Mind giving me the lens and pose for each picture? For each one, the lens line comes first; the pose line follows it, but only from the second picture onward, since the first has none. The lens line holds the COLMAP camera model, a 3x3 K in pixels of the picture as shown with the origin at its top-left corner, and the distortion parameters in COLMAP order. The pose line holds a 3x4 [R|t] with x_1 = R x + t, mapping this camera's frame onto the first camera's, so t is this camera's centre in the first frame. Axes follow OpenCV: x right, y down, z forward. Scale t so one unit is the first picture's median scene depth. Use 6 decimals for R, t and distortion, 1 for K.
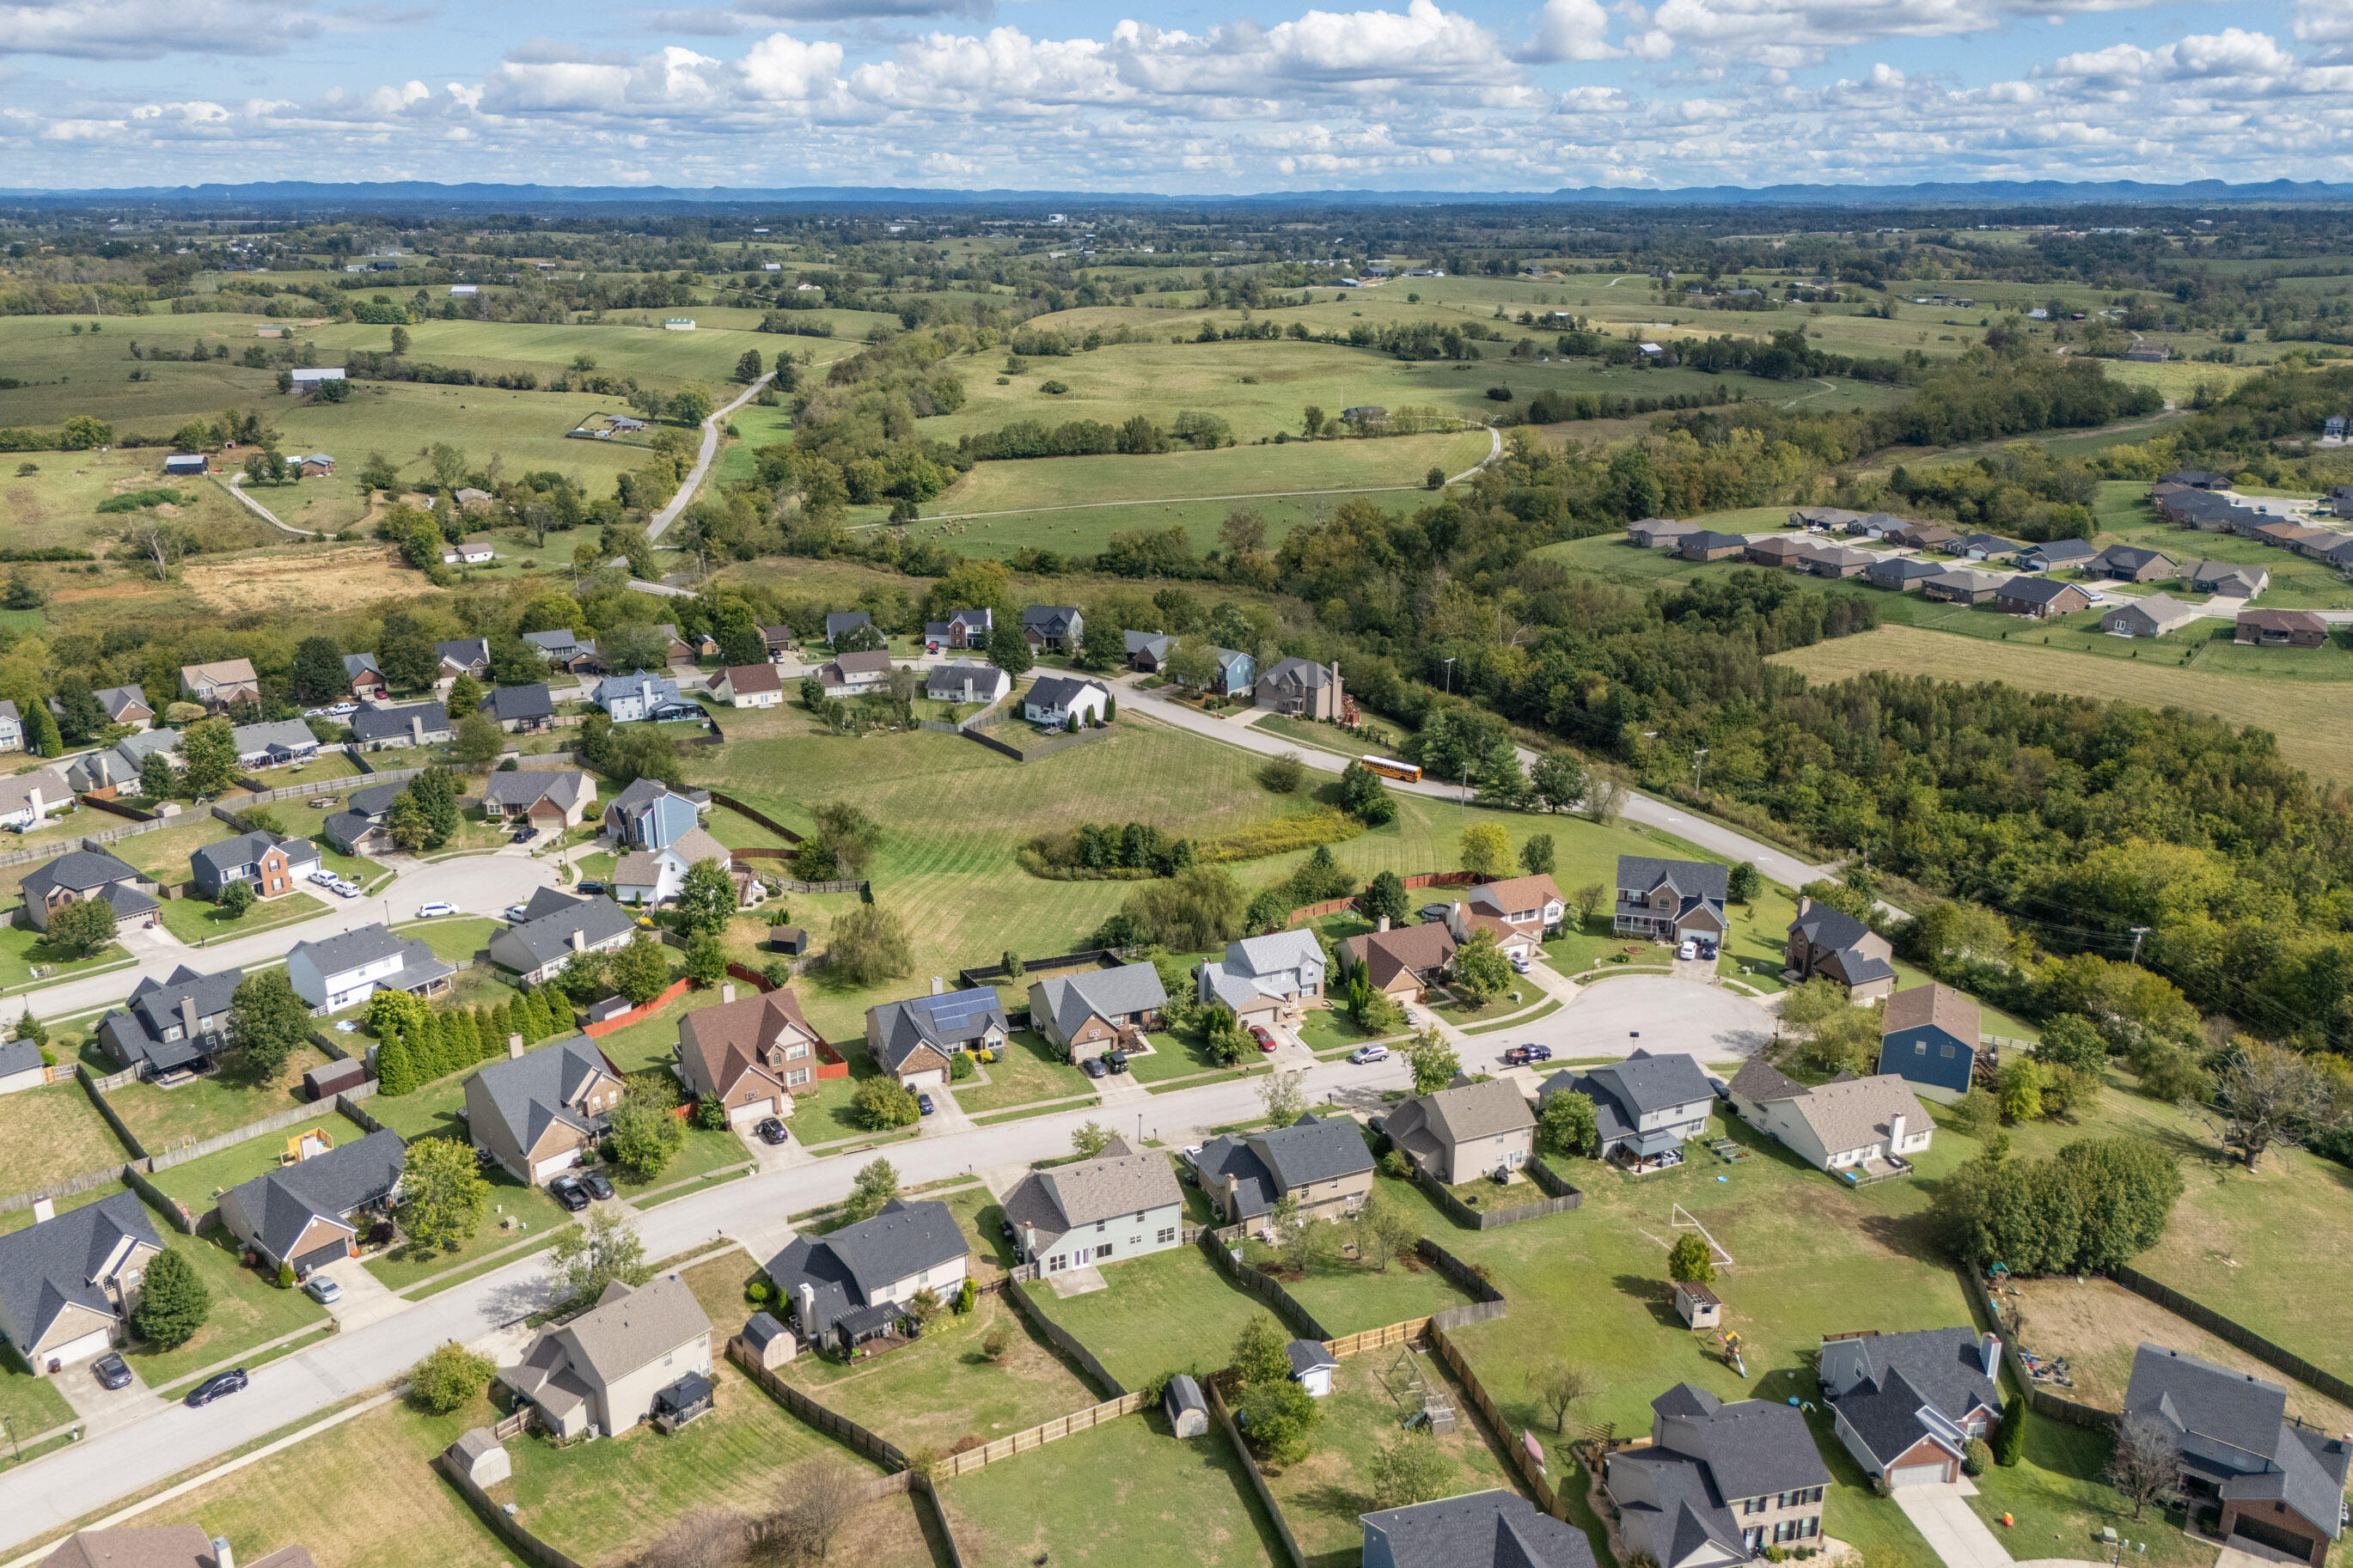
lens RADIAL K [[1709.7, 0, 1176.5], [0, 1709.7, 784.0], [0, 0, 1]] dist [0.135024, -0.254807]
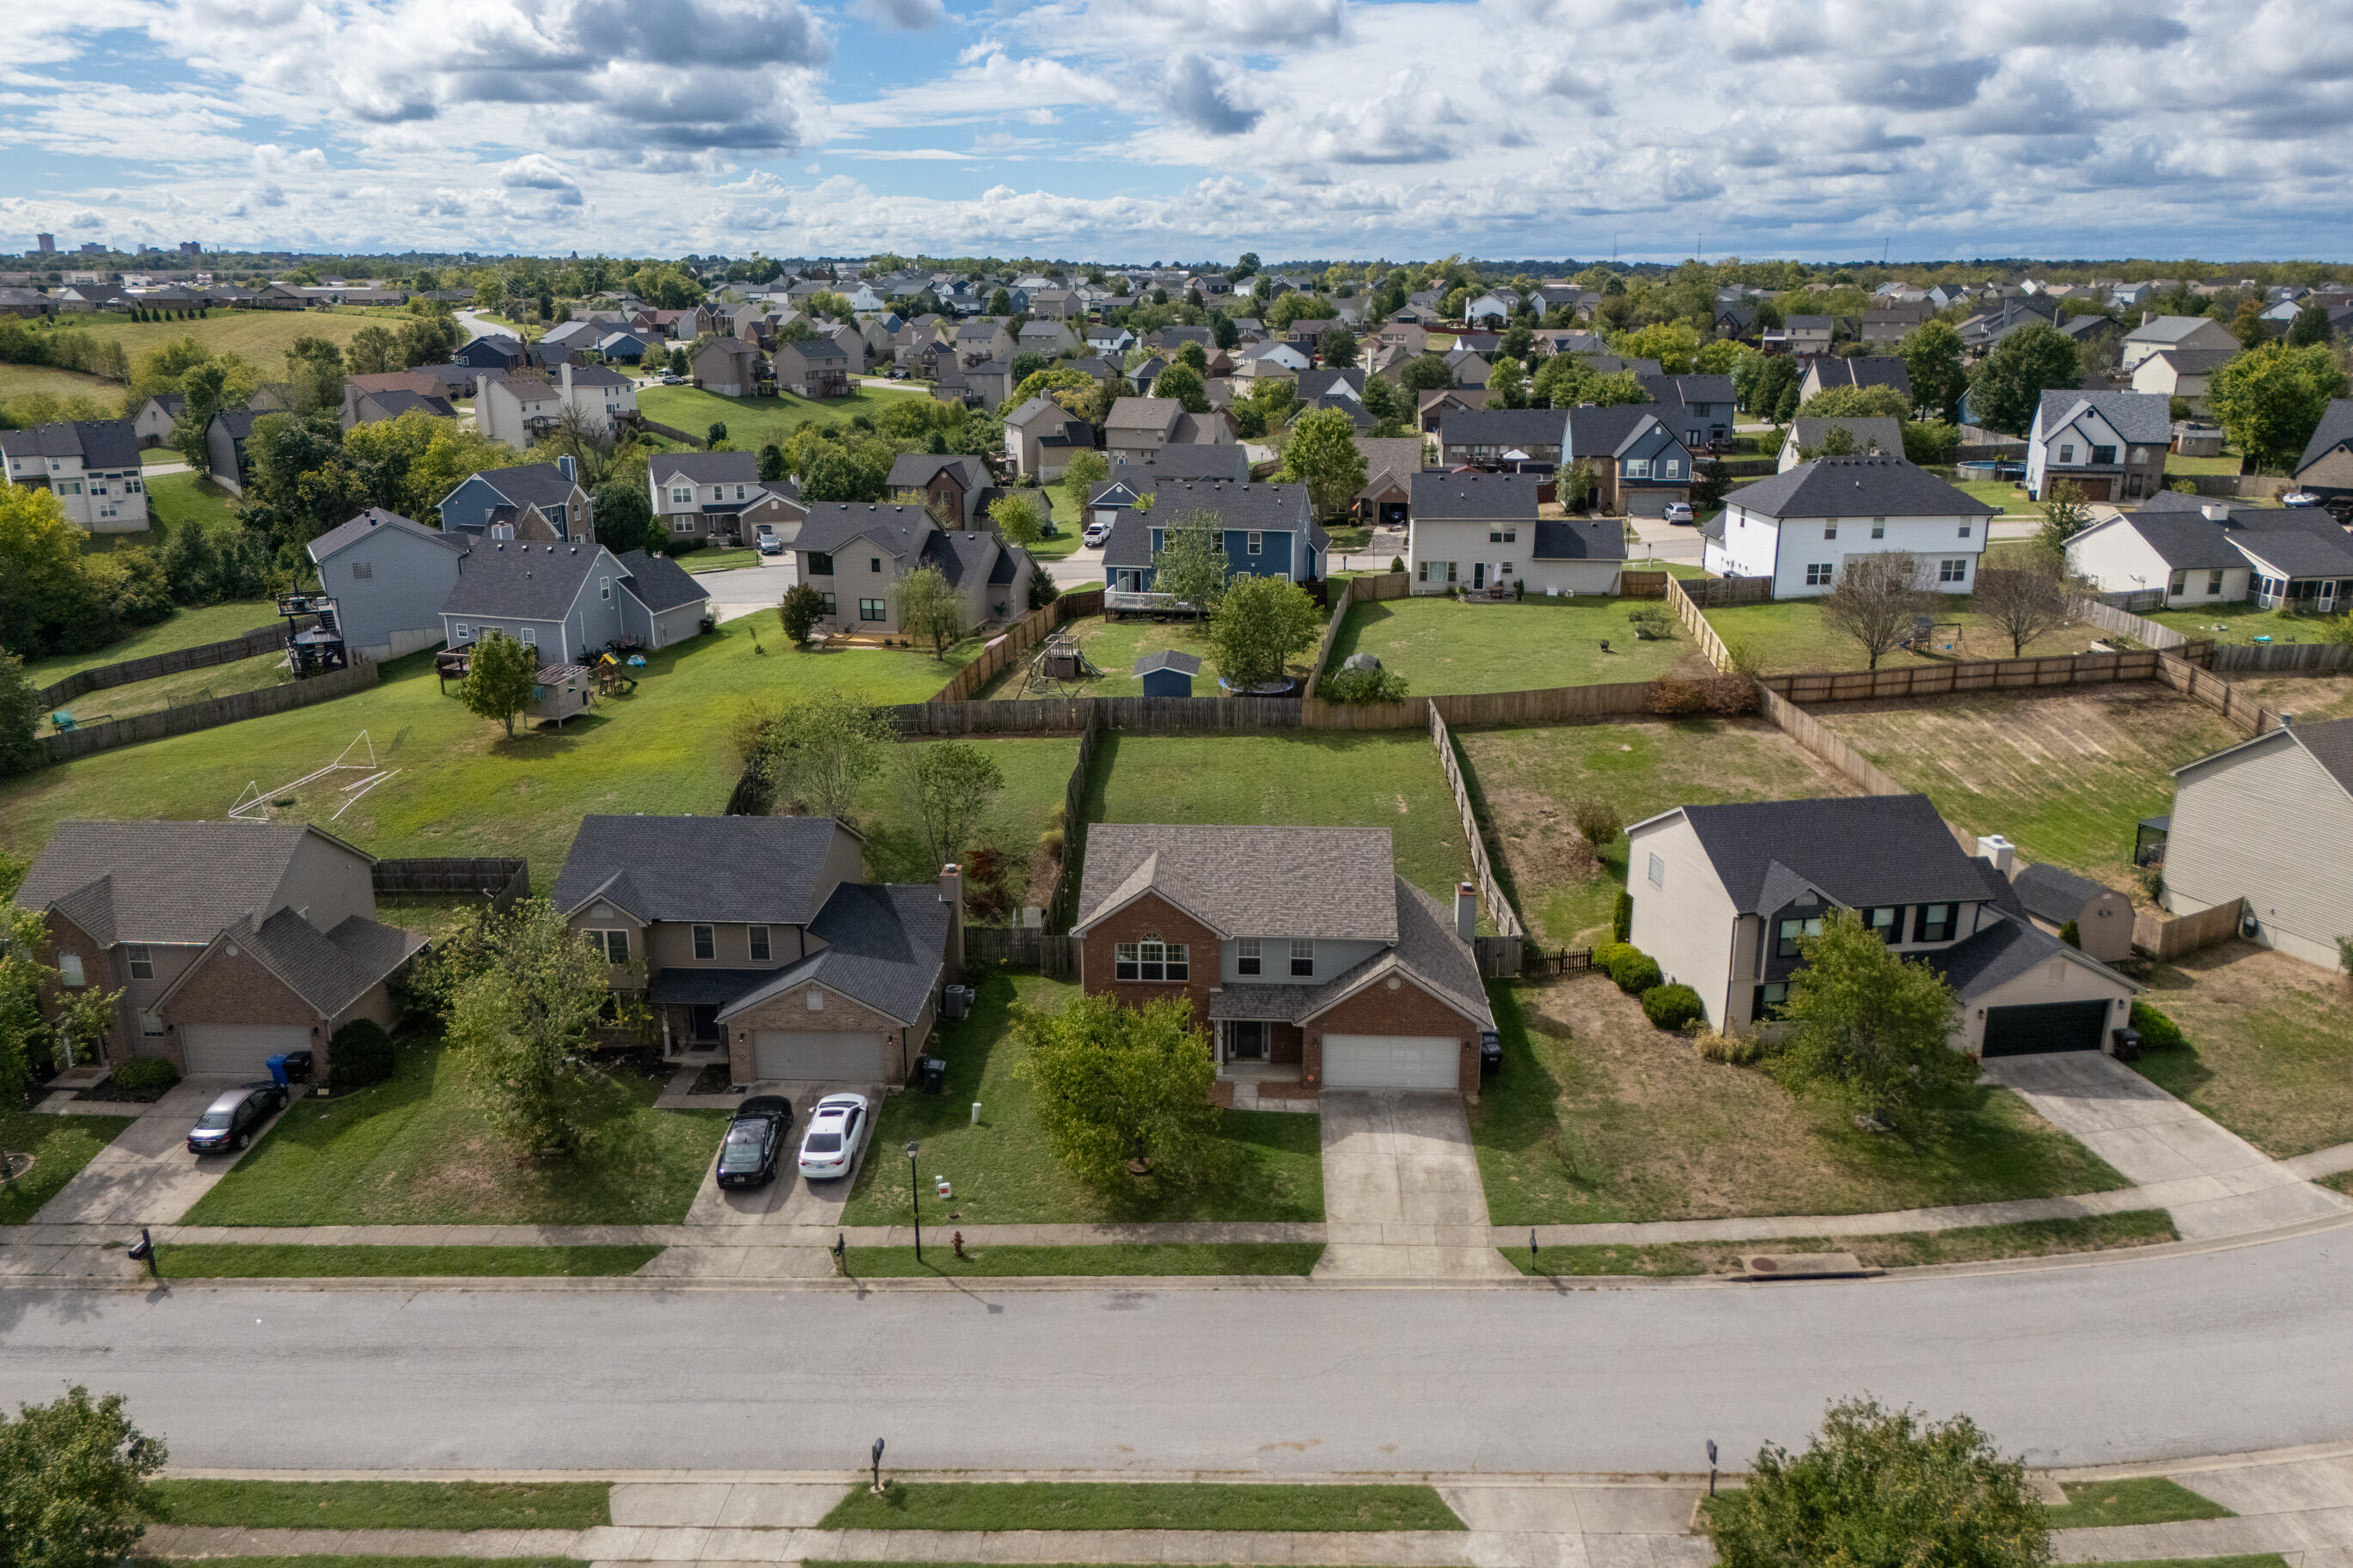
lens RADIAL K [[1737.9, 0, 1176.5], [0, 1737.9, 784.0], [0, 0, 1]] dist [0.075867, -0.079104]
pose [[-0.896165, -0.120546, 0.427033, -0.169985], [0.143915, 0.831402, 0.536712, -0.005385], [-0.419734, 0.542438, -0.727725, 1.118578]]
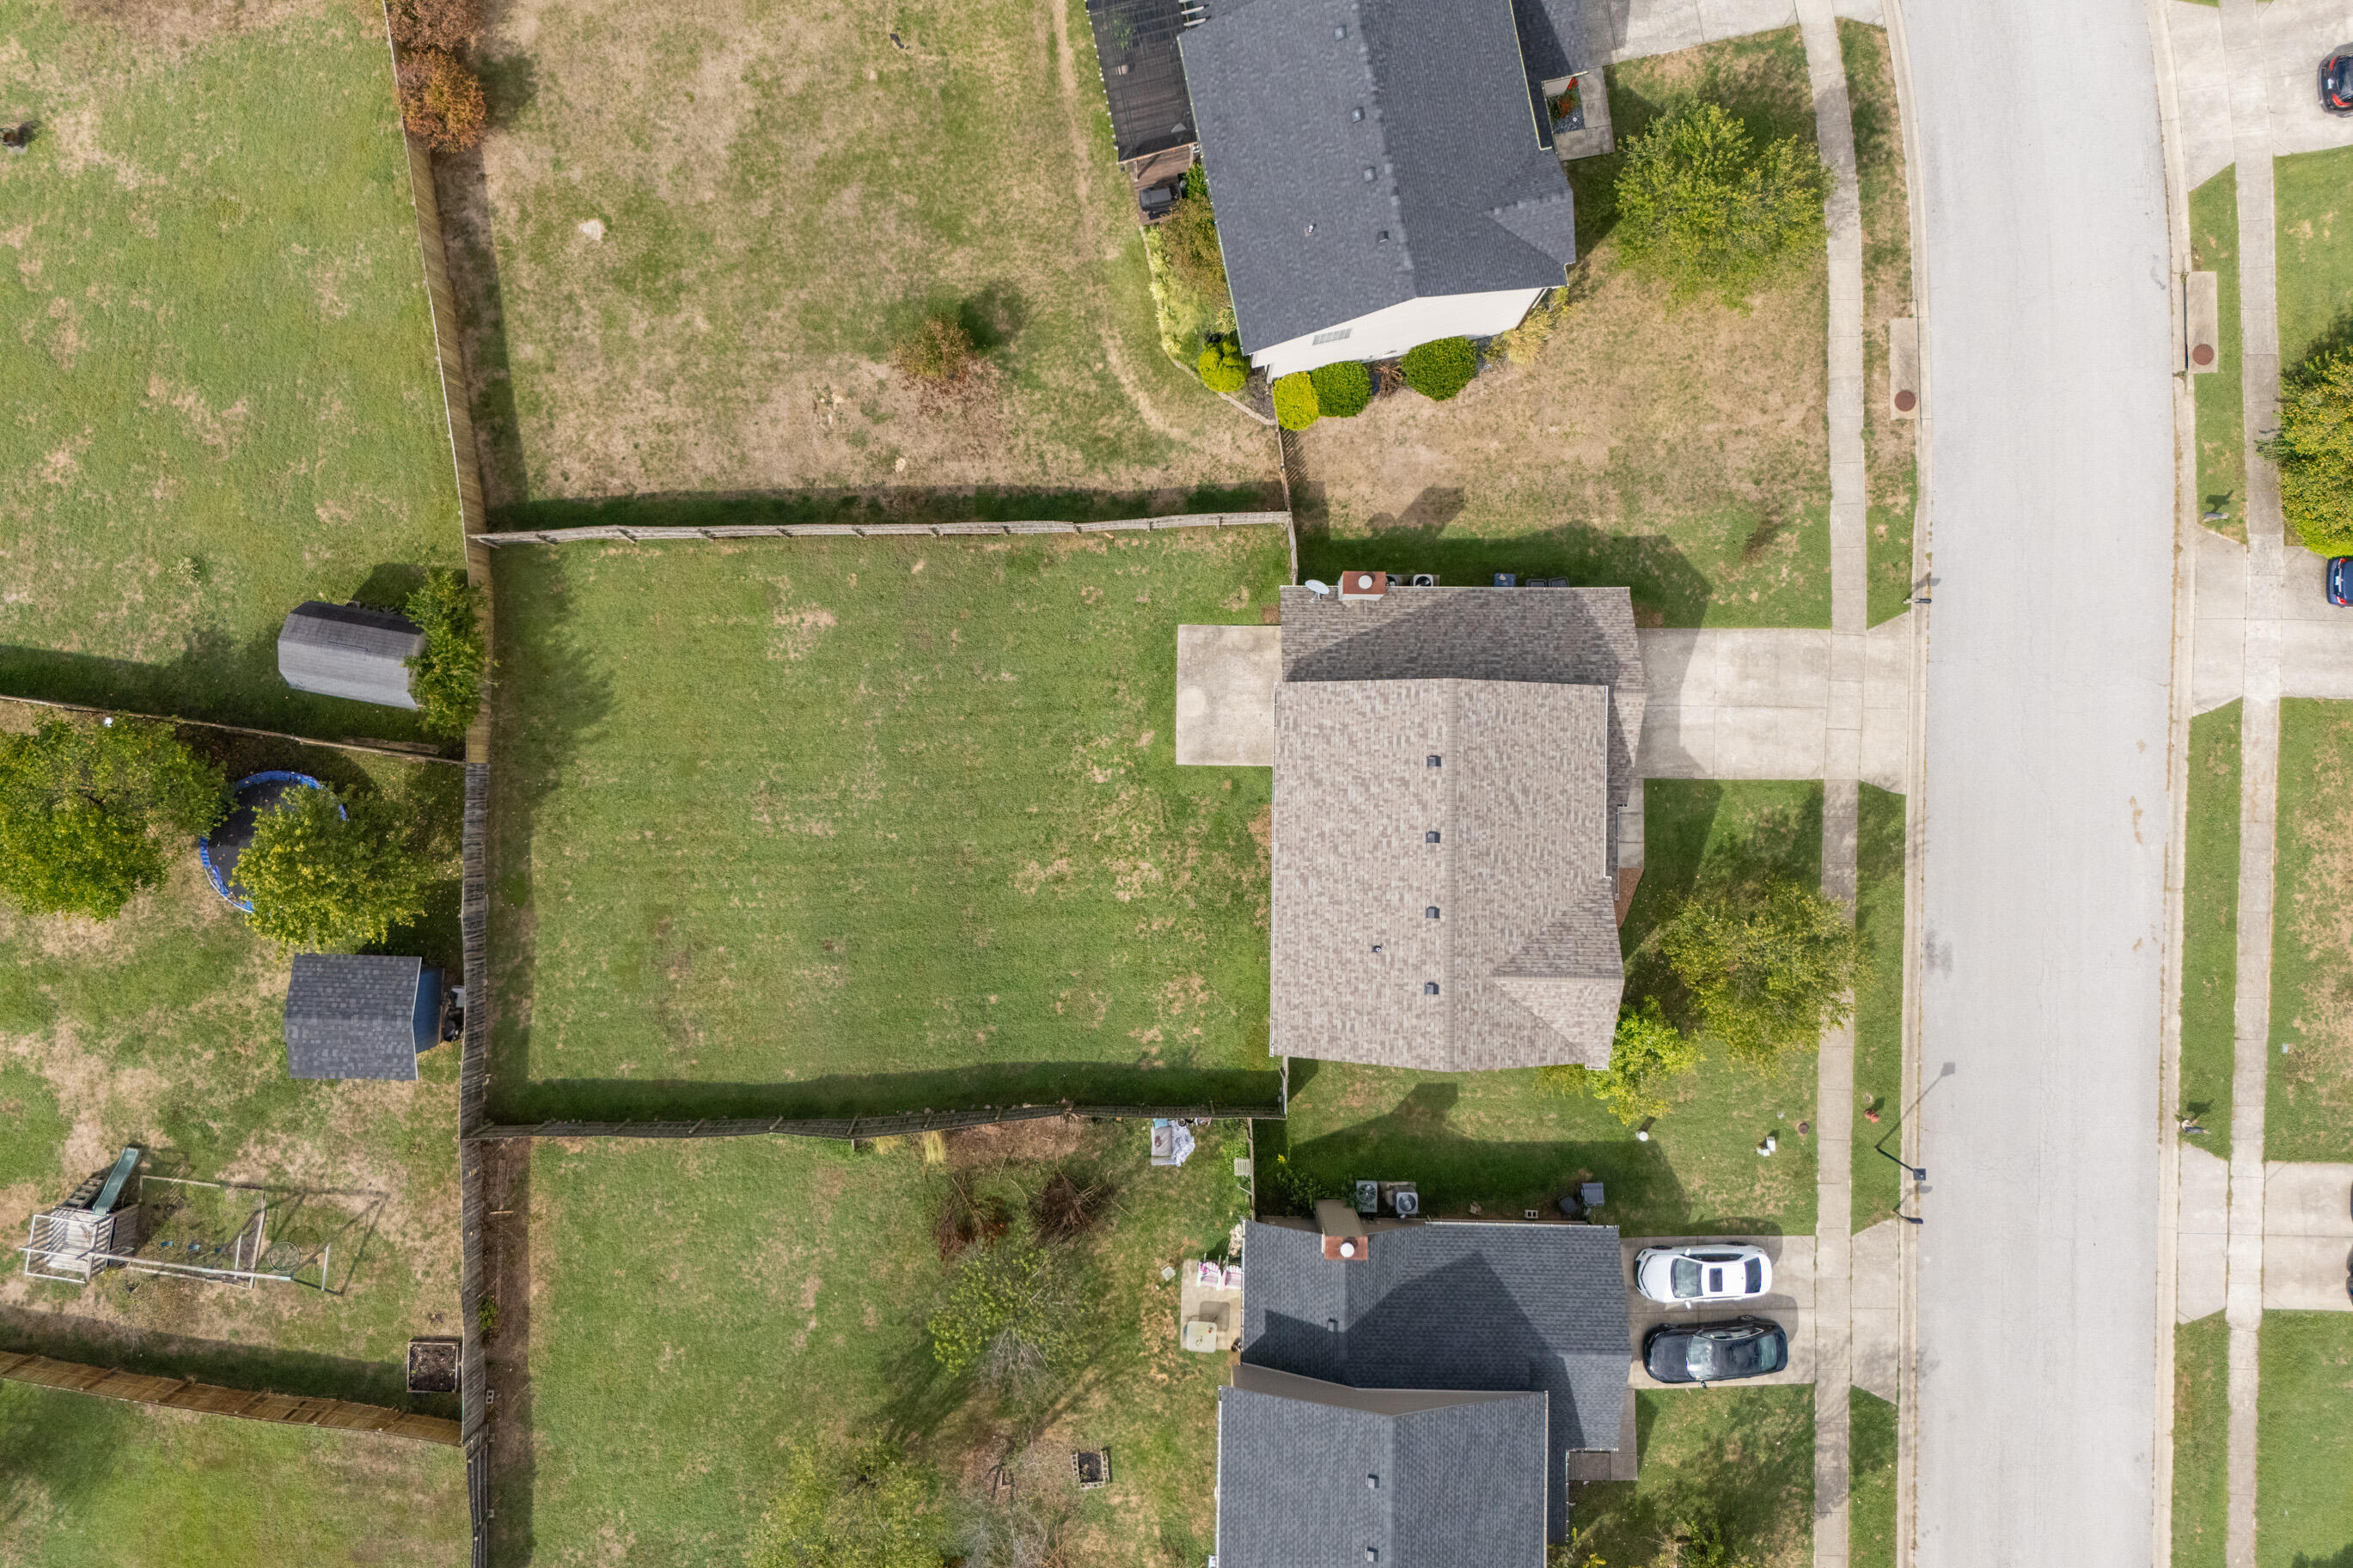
lens RADIAL K [[1737.9, 0, 1176.5], [0, 1737.9, 784.0], [0, 0, 1]] dist [0.075867, -0.079104]
pose [[-0.406870, 0.913475, -0.004503, -0.028394], [-0.281712, -0.120785, 0.951866, -0.052025], [0.868962, 0.388555, 0.306481, 0.741099]]
